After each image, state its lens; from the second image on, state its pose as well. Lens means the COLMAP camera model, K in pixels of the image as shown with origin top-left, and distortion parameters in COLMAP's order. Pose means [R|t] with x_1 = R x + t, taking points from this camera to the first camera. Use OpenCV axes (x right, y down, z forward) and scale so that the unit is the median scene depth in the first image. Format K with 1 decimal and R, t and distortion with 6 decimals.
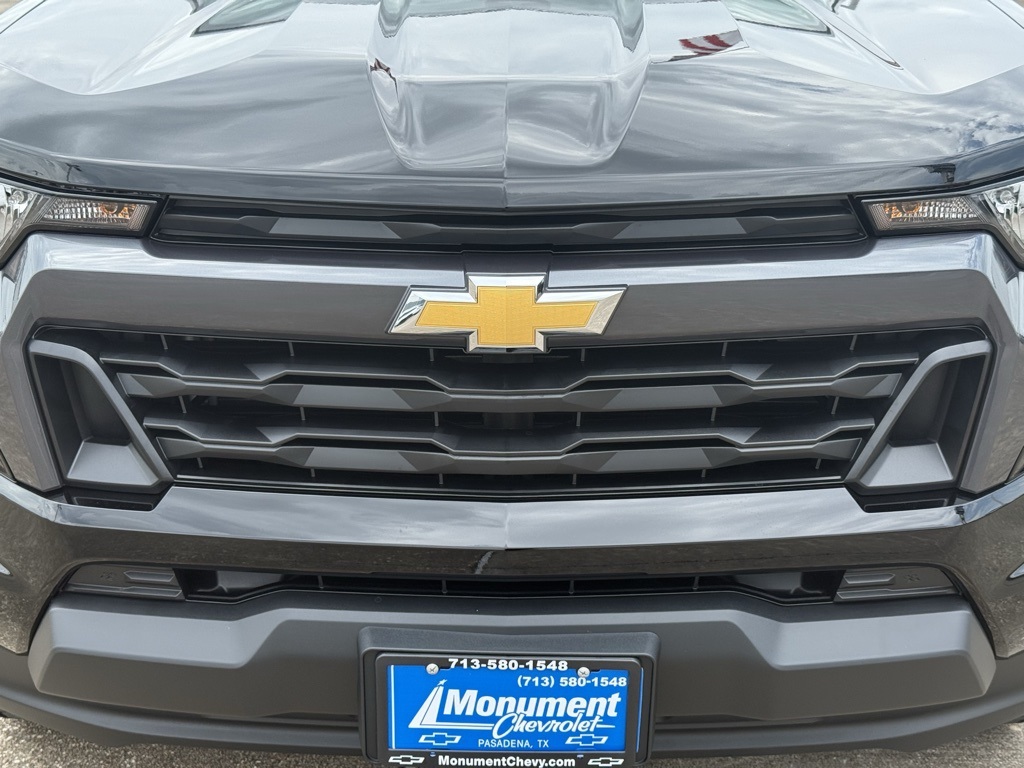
lens RADIAL K [[1429.0, 0, 508.9], [0, 1429.0, 389.5], [0, 0, 1]] dist [0.144892, -0.175110]
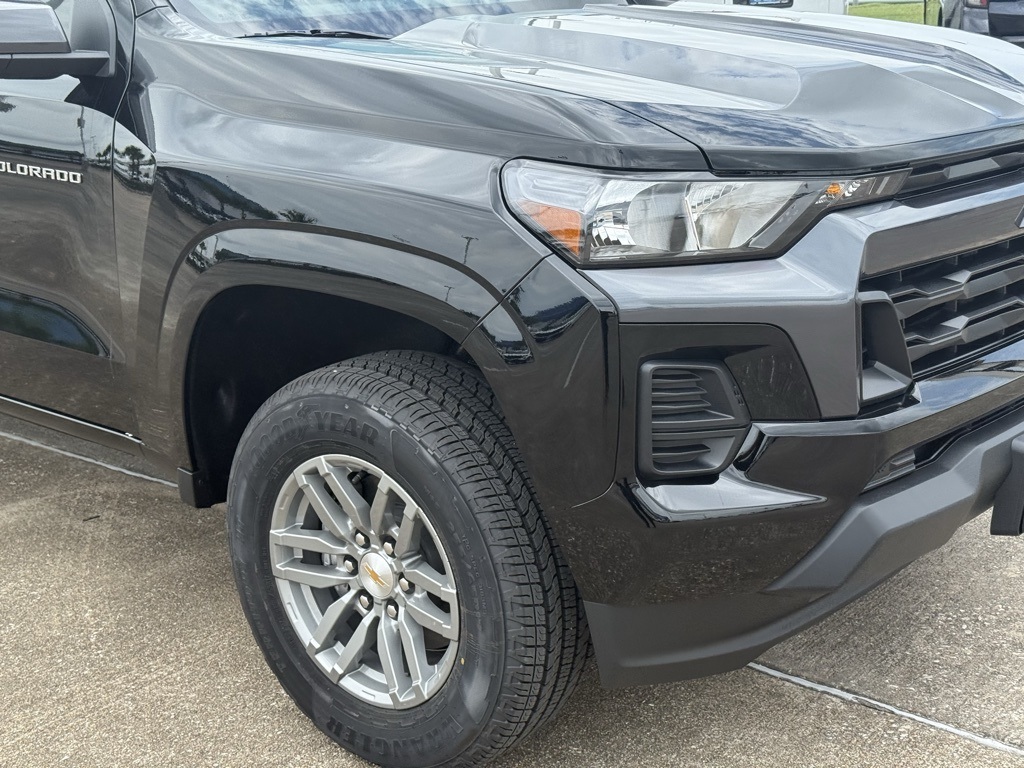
lens RADIAL K [[1429.0, 0, 508.9], [0, 1429.0, 389.5], [0, 0, 1]] dist [0.144892, -0.175110]
pose [[0.624197, -0.246685, 0.741300, -1.478338], [0.289742, 0.954272, 0.073586, -0.136040], [-0.725554, 0.168853, 0.667128, 0.392167]]
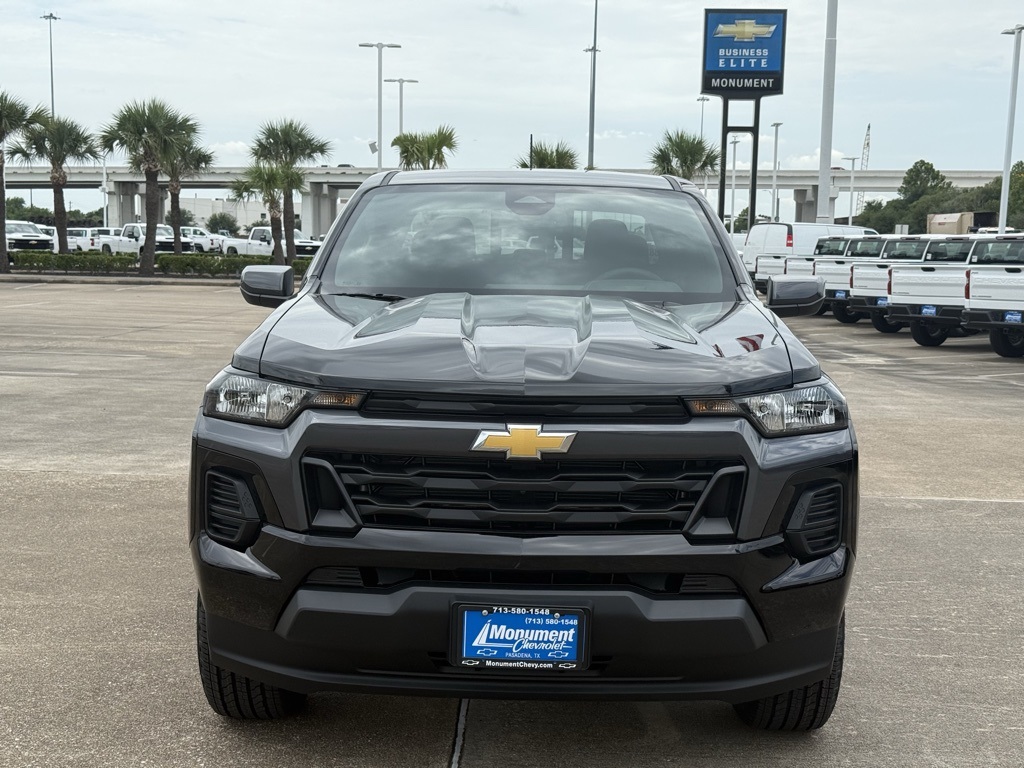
lens RADIAL K [[1429.0, 0, 508.9], [0, 1429.0, 389.5], [0, 0, 1]] dist [0.144892, -0.175110]
pose [[0.999796, 0.020160, 0.001517, -0.027754], [-0.019253, 0.972350, -0.232734, 0.359096], [-0.006167, 0.232657, 0.972539, -1.102188]]
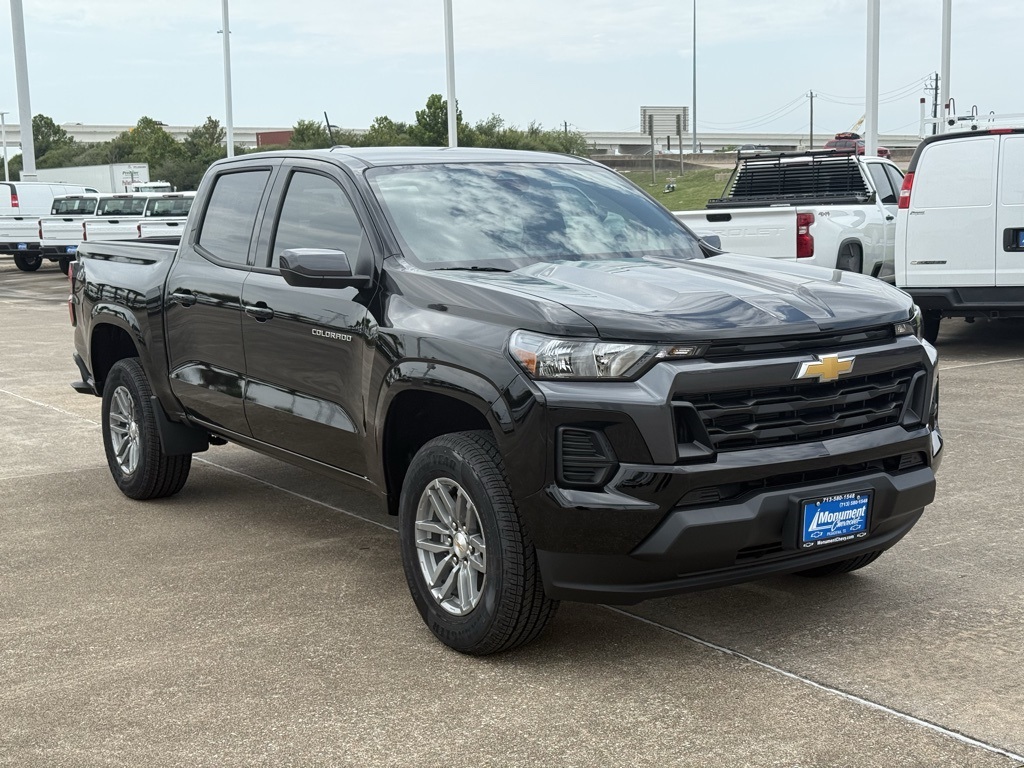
lens RADIAL K [[1429.0, 0, 508.9], [0, 1429.0, 389.5], [0, 0, 1]] dist [0.144892, -0.175110]
pose [[0.827494, -0.093159, 0.553692, -1.974708], [0.206686, 0.967434, -0.146122, 0.257399], [-0.522048, 0.235355, 0.819801, -0.942733]]
